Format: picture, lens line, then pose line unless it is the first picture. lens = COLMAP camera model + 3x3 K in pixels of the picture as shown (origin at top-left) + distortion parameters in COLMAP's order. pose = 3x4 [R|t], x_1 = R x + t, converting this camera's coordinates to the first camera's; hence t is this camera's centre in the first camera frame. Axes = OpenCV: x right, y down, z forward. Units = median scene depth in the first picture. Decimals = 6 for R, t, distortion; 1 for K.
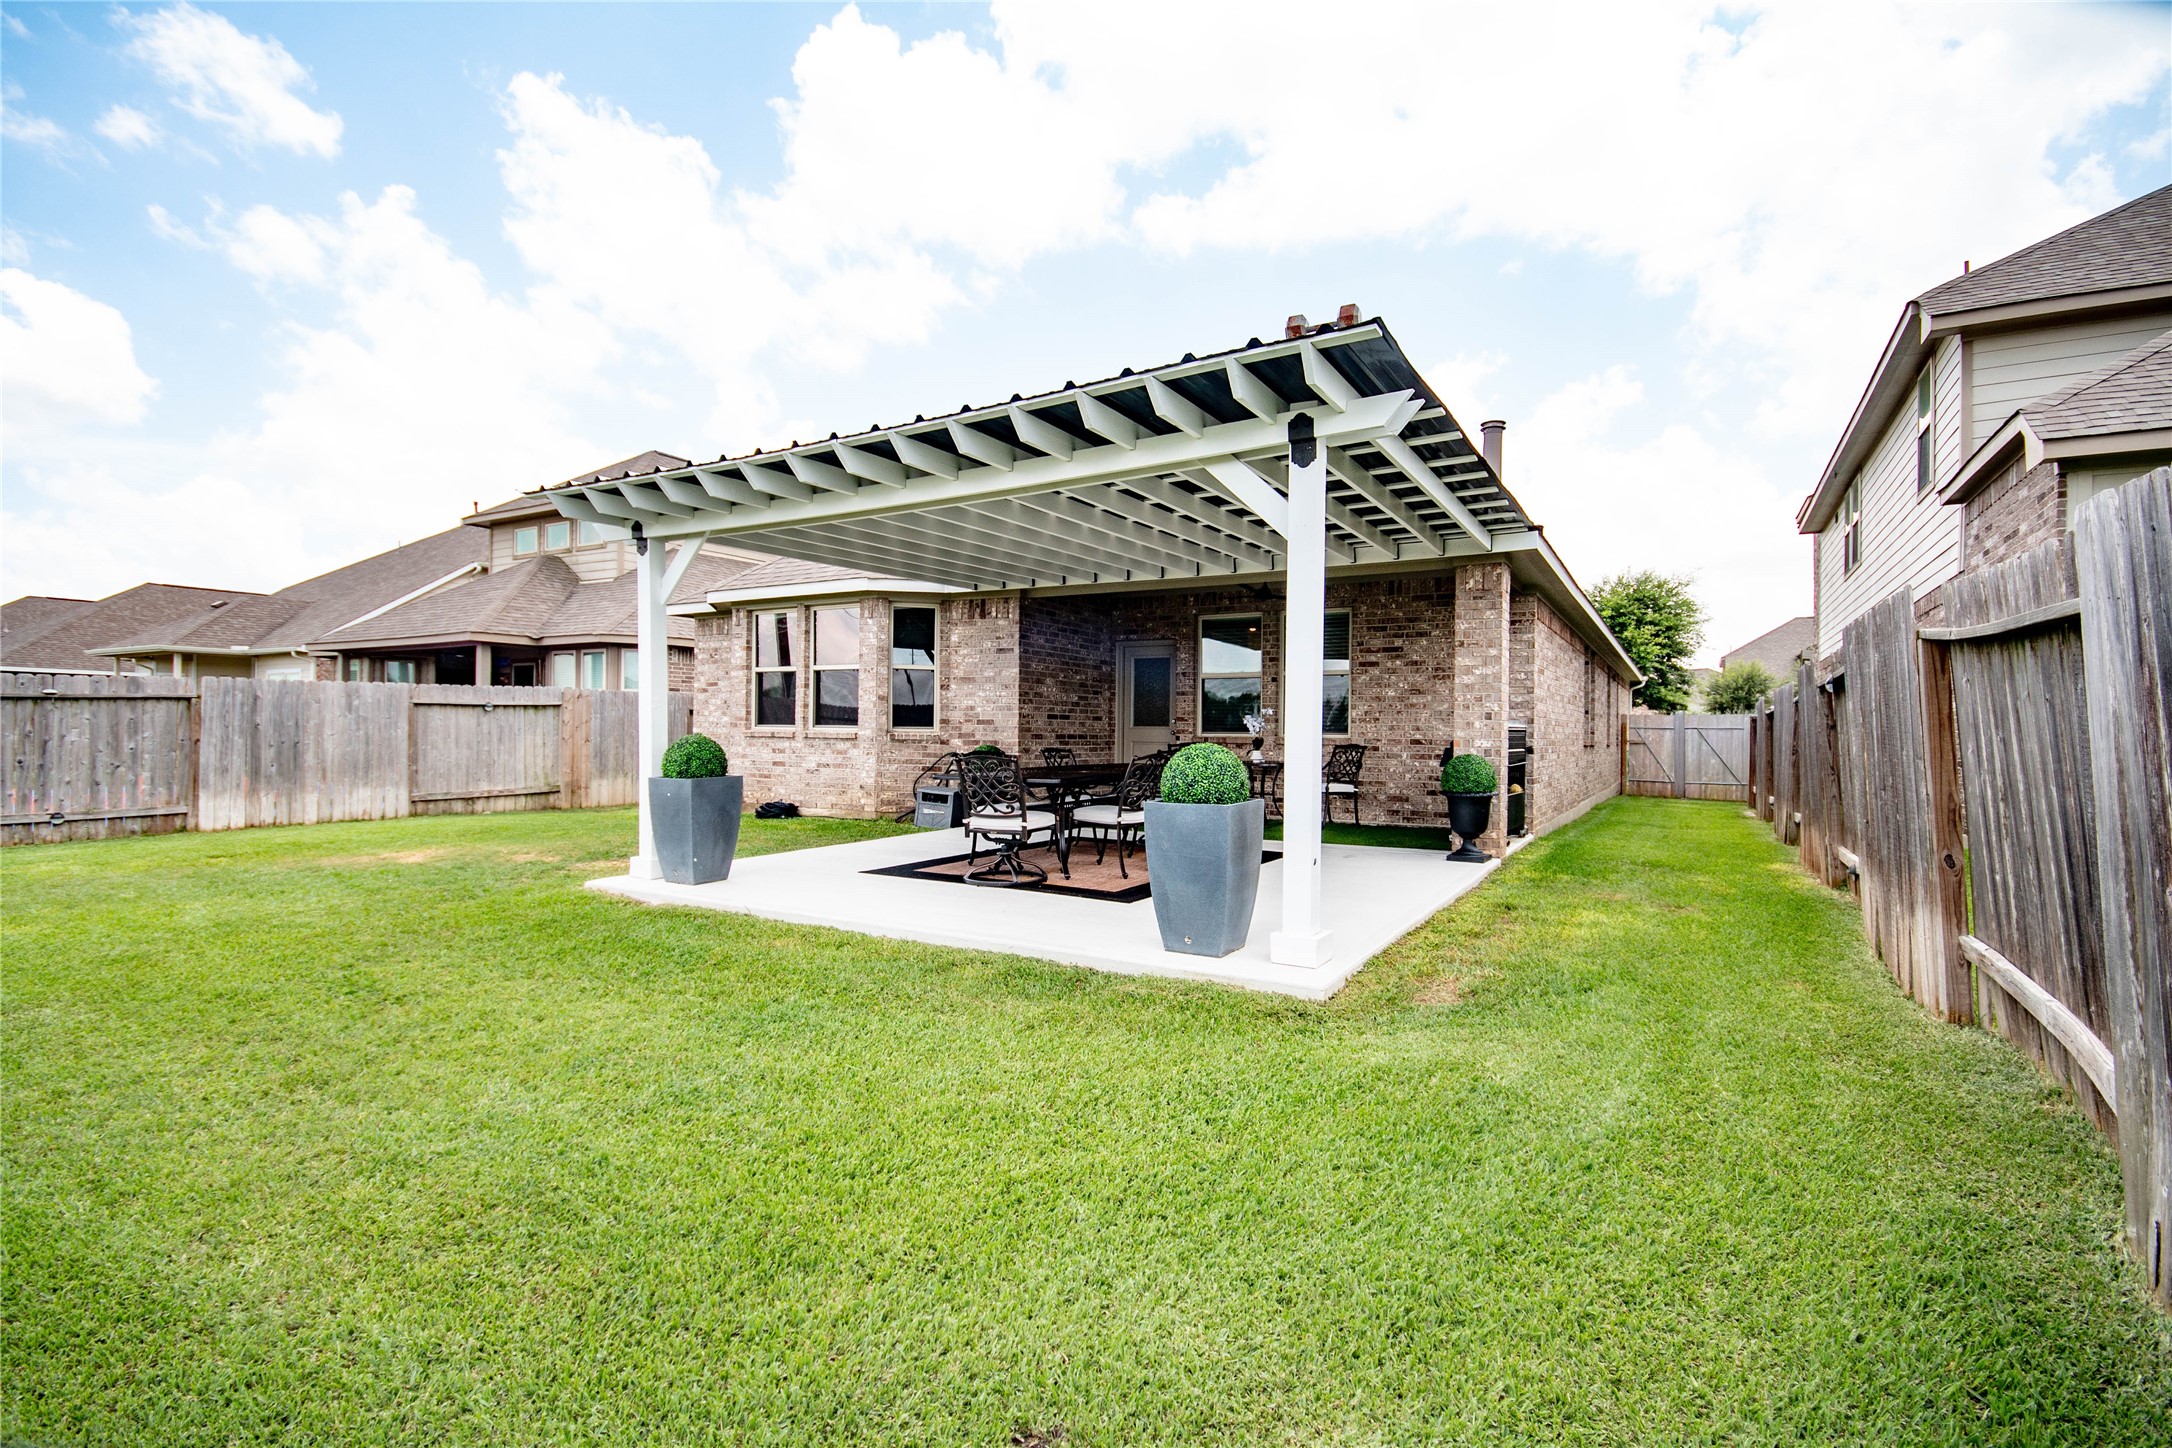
lens RADIAL K [[981.7, 0, 1071.0], [0, 981.7, 726.5], [0, 0, 1]] dist [0.003772, -0.000896]
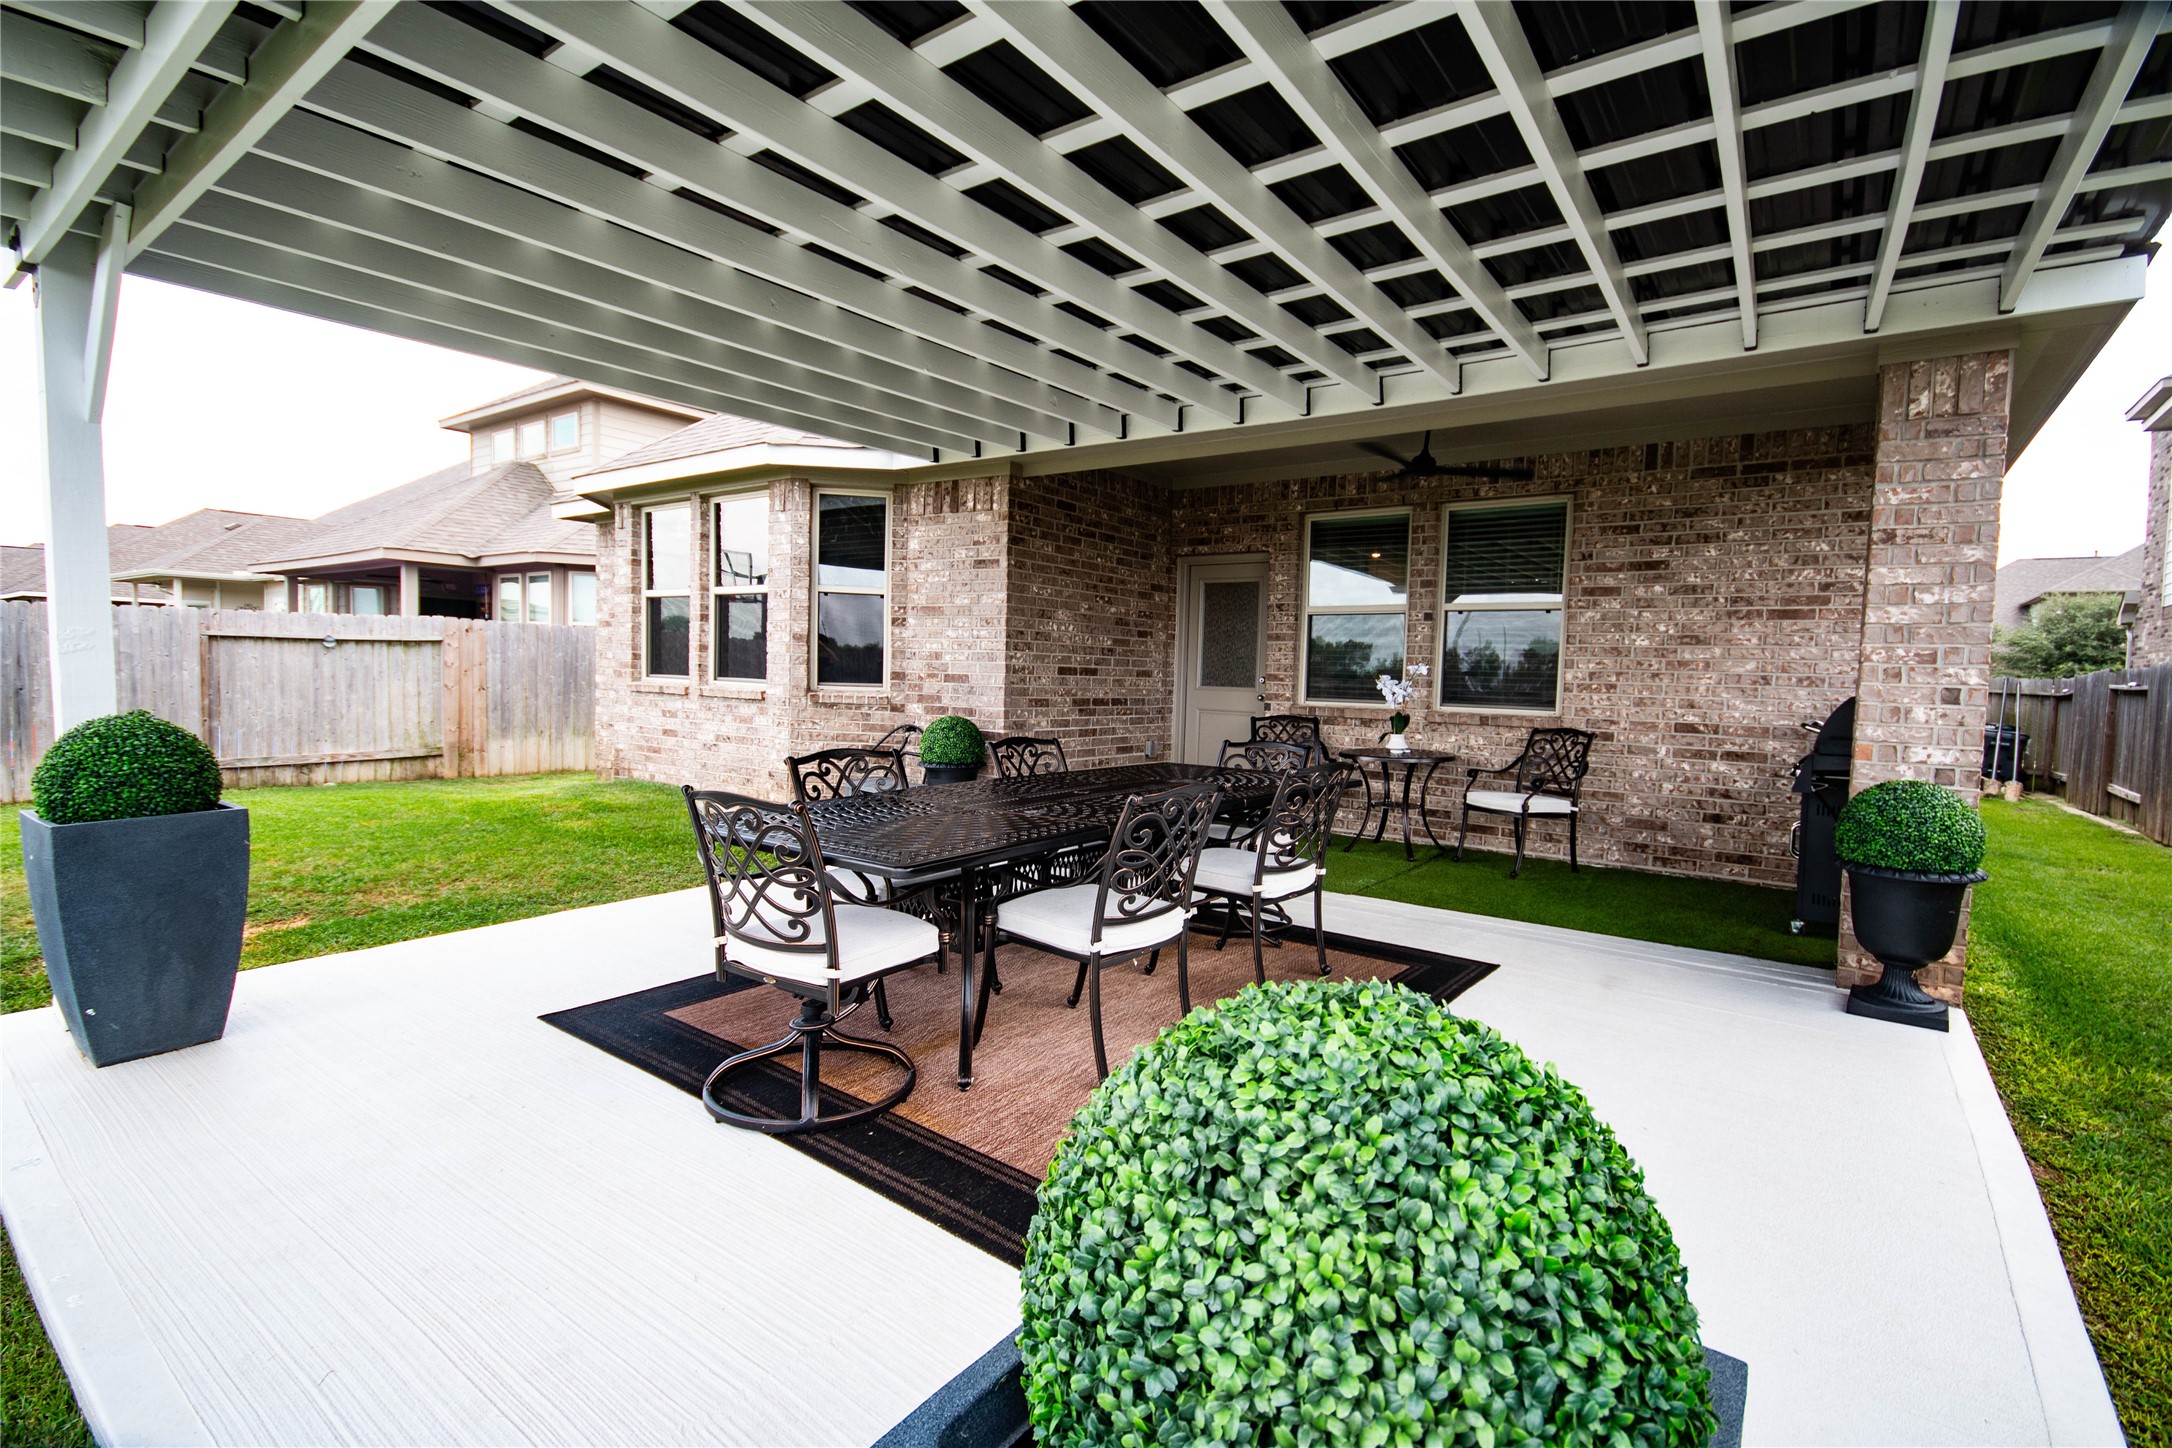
lens RADIAL K [[981.7, 0, 1086.5], [0, 981.7, 722.0], [0, 0, 1]] dist [0.003772, -0.000896]
pose [[0.996350, 0.021770, -0.082534, 0.046078], [-0.017347, 0.998394, 0.053938, -0.011474], [0.083576, -0.052309, 0.995128, 0.366349]]
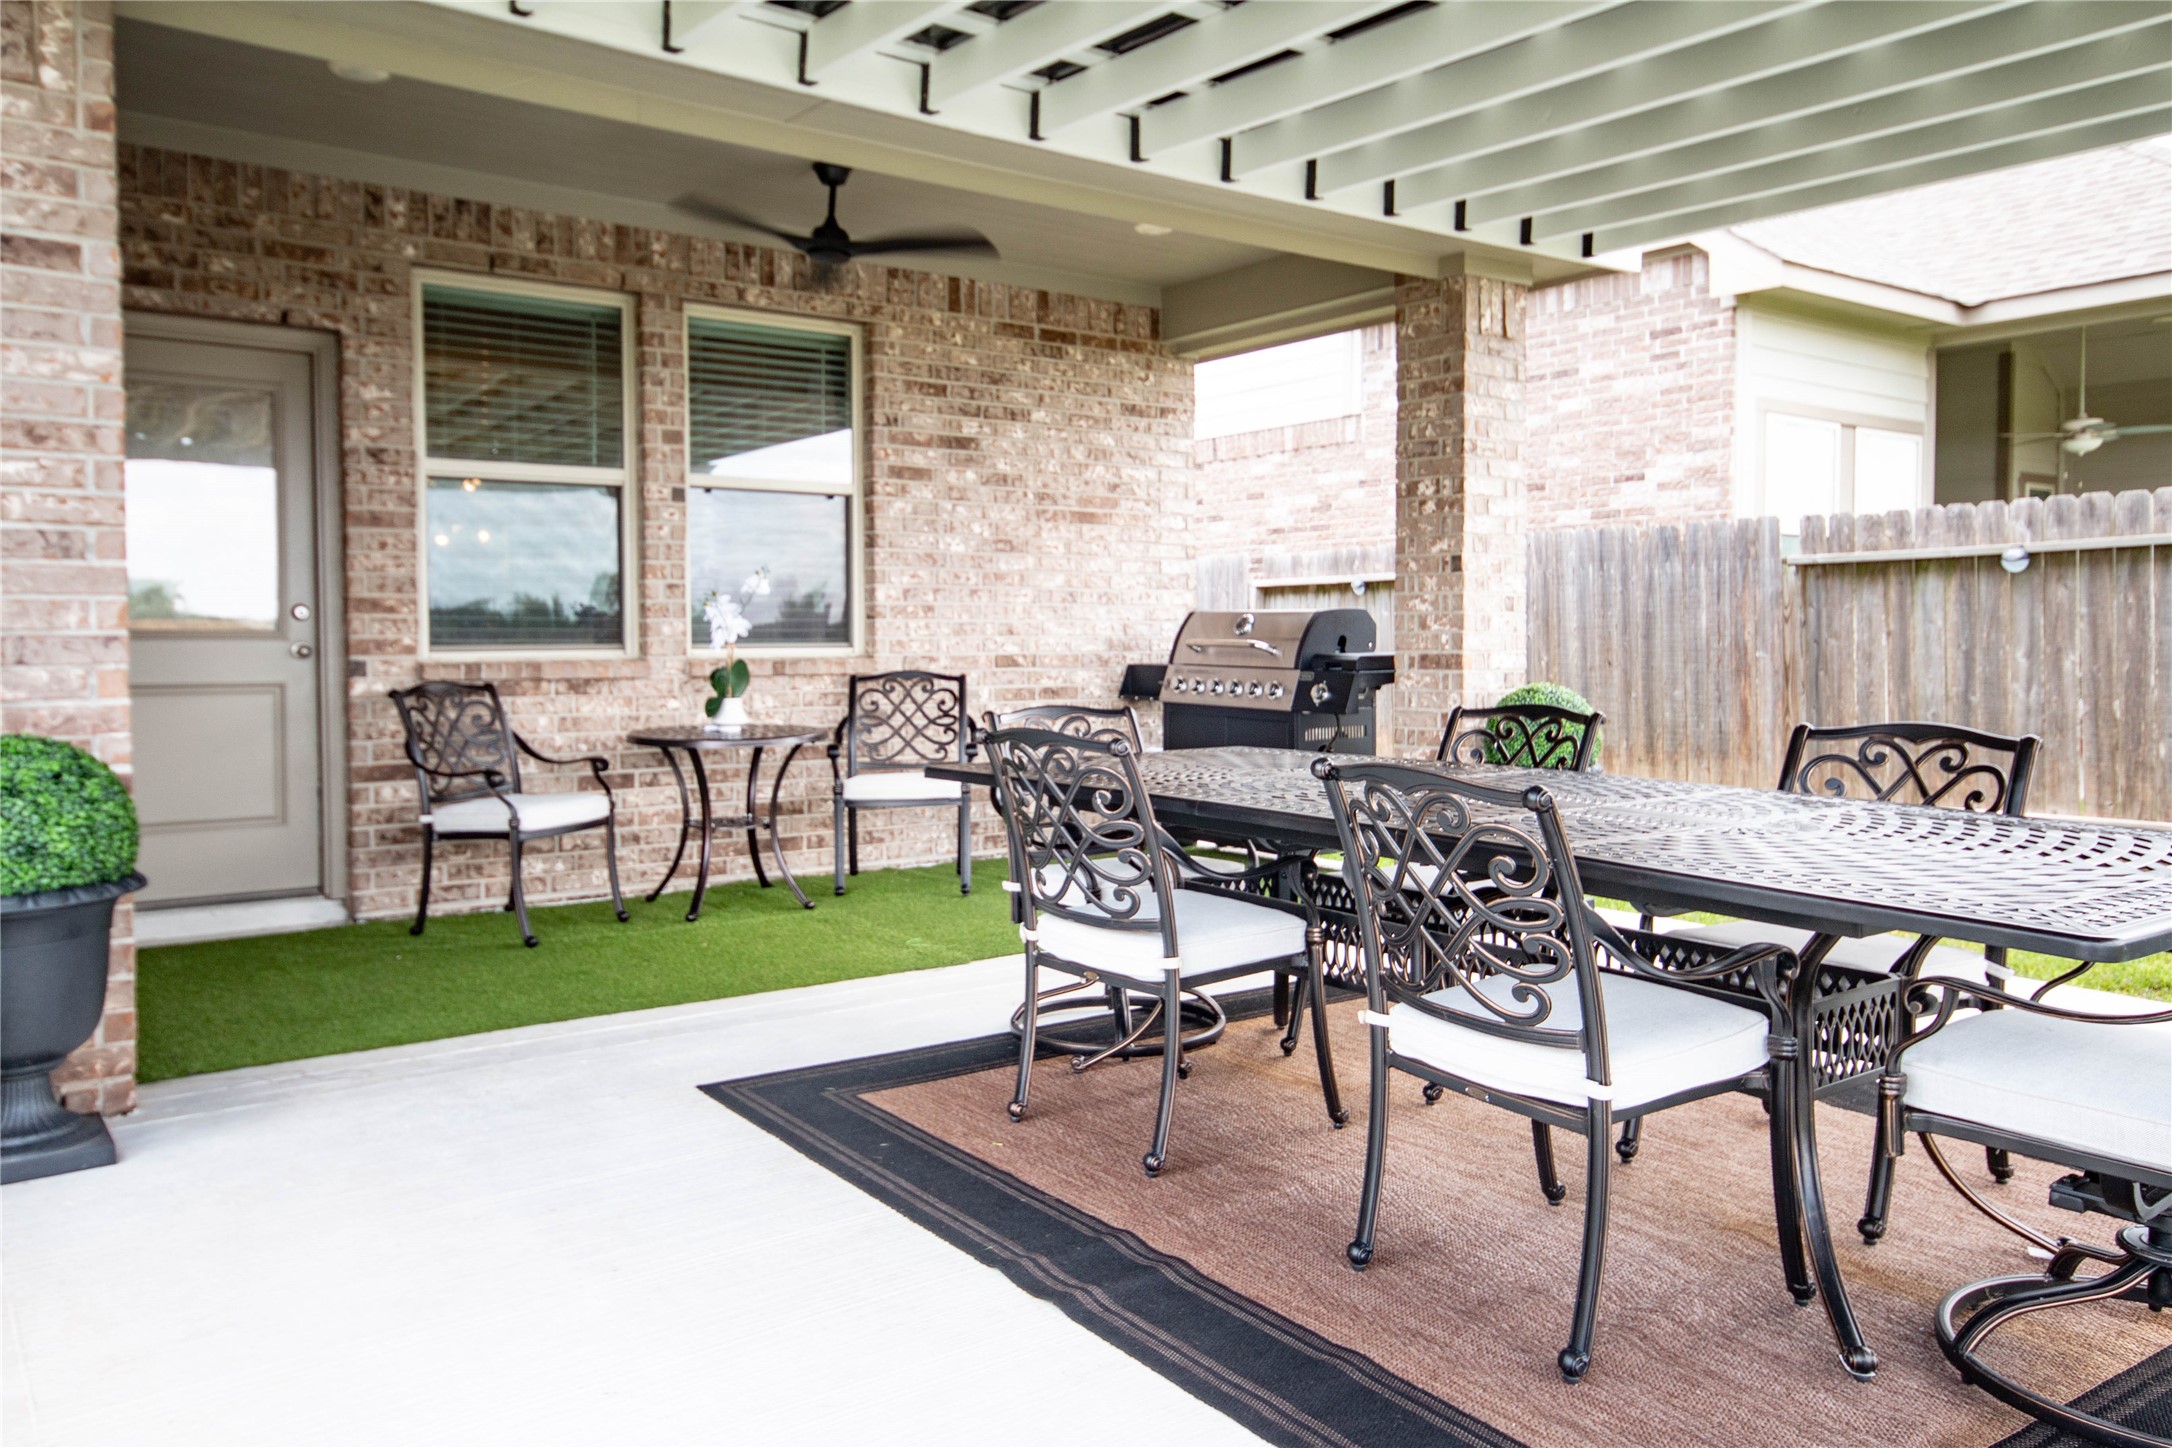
lens RADIAL K [[1611.8, 0, 1041.6], [0, 1611.8, 683.3], [0, 0, 1]] dist [0.001738, 0.050155]
pose [[0.374036, -0.038554, 0.926612, -0.279916], [0.003351, 0.999185, 0.040221, -0.002924], [-0.927408, -0.011939, 0.373861, 0.653779]]
